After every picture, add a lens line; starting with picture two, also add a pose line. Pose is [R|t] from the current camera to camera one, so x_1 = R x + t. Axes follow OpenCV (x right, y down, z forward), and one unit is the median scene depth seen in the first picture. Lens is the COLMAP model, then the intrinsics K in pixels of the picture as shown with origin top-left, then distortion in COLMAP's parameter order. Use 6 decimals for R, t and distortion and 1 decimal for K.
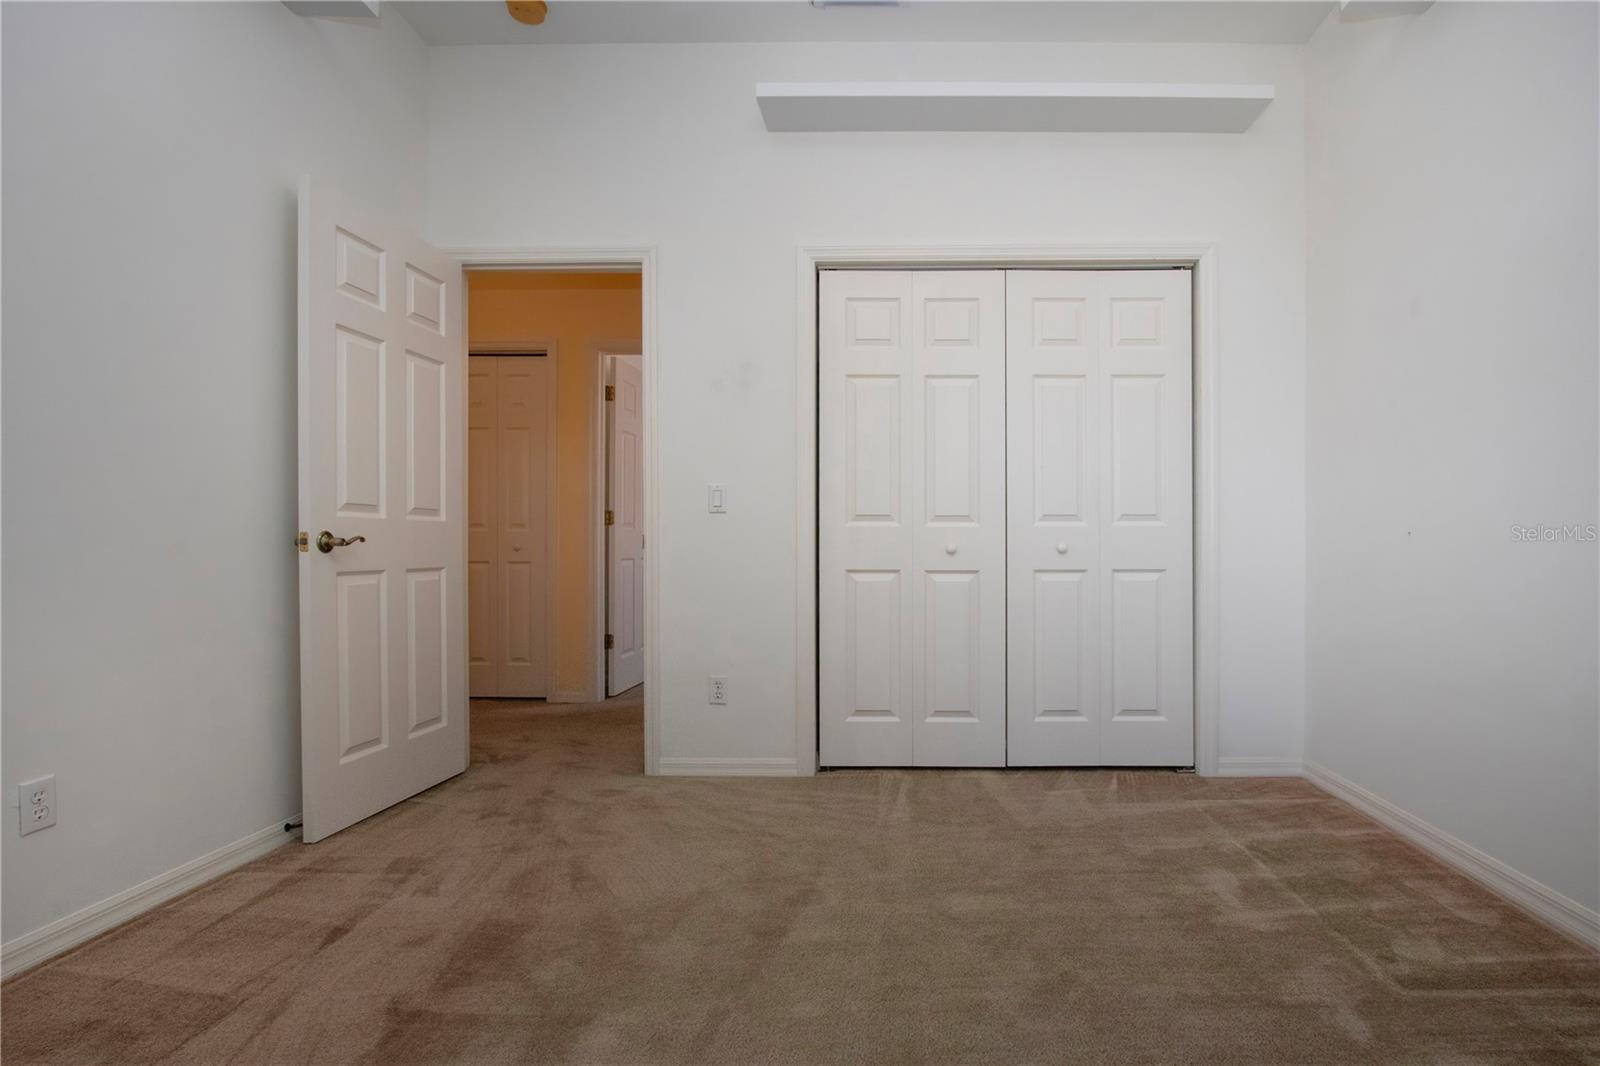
lens RADIAL K [[799.8, 0, 809.2], [0, 799.8, 511.4], [0, 0, 1]] dist [-0.000088, -0.019762]
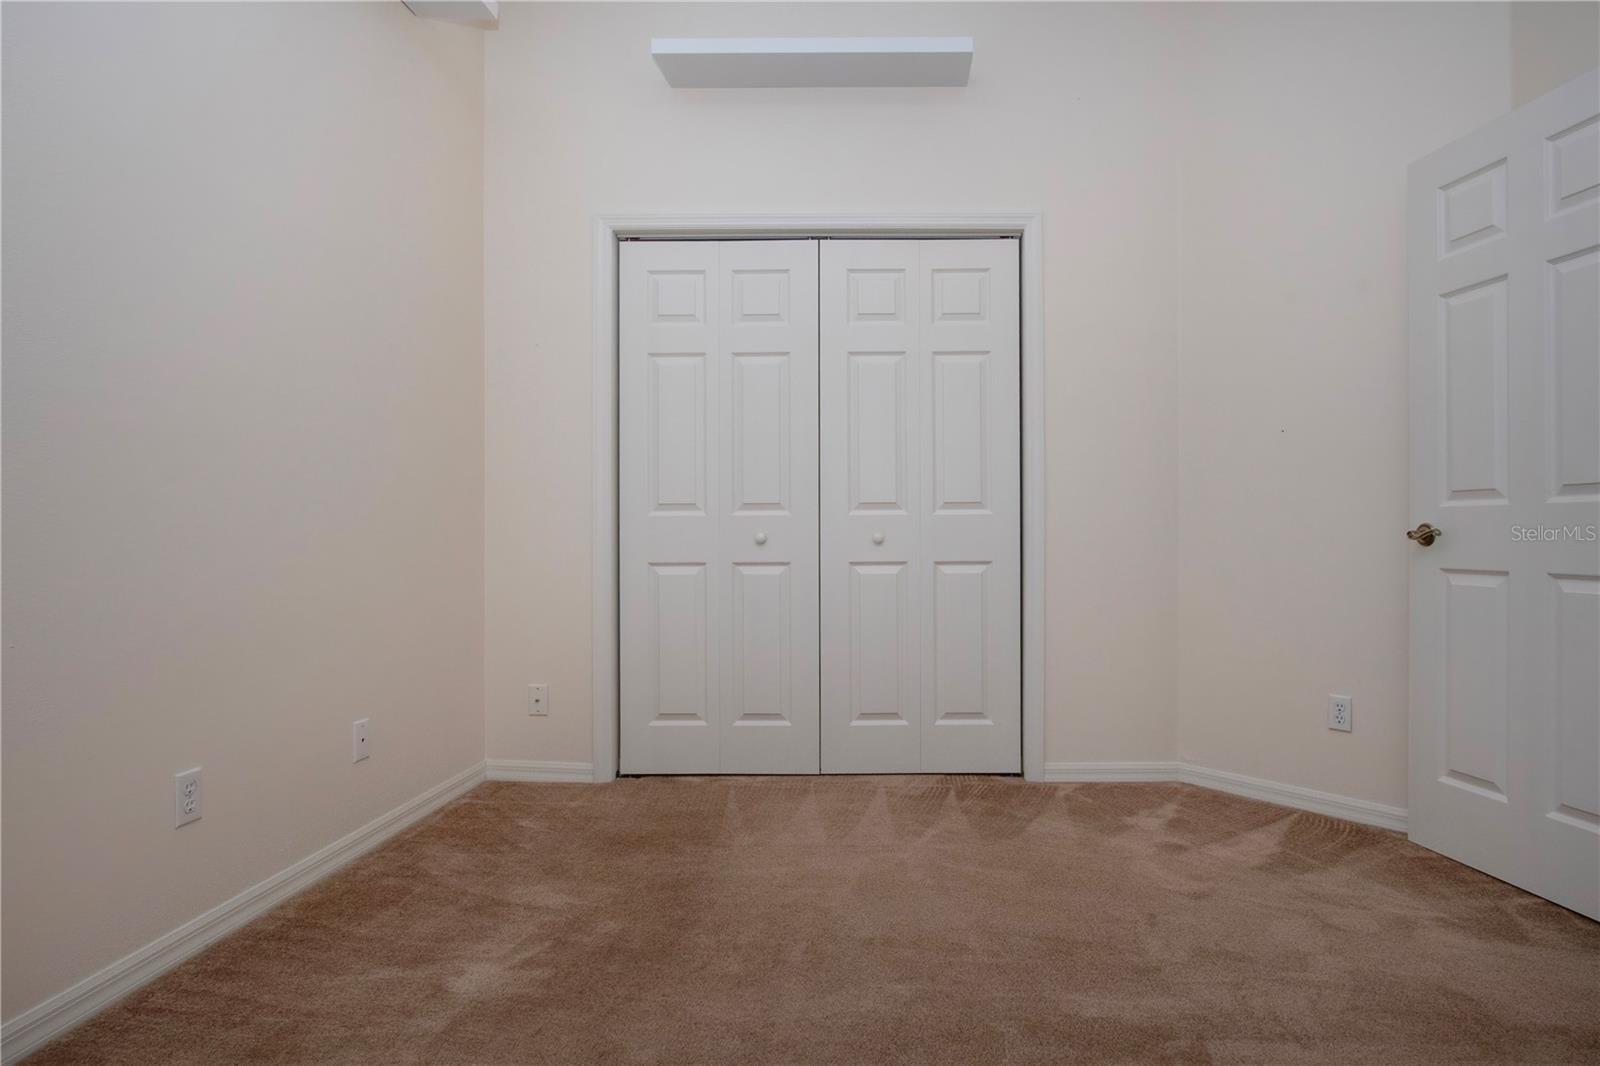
lens RADIAL K [[857.8, 0, 800.3], [0, 857.8, 495.8], [0, 0, 1]] dist [-0.002034, 0.000086]
pose [[0.999989, -0.000669, -0.004668, 0.228380], [0.000656, 0.999996, -0.002803, -0.000861], [0.004670, 0.002800, 0.999985, 0.001938]]
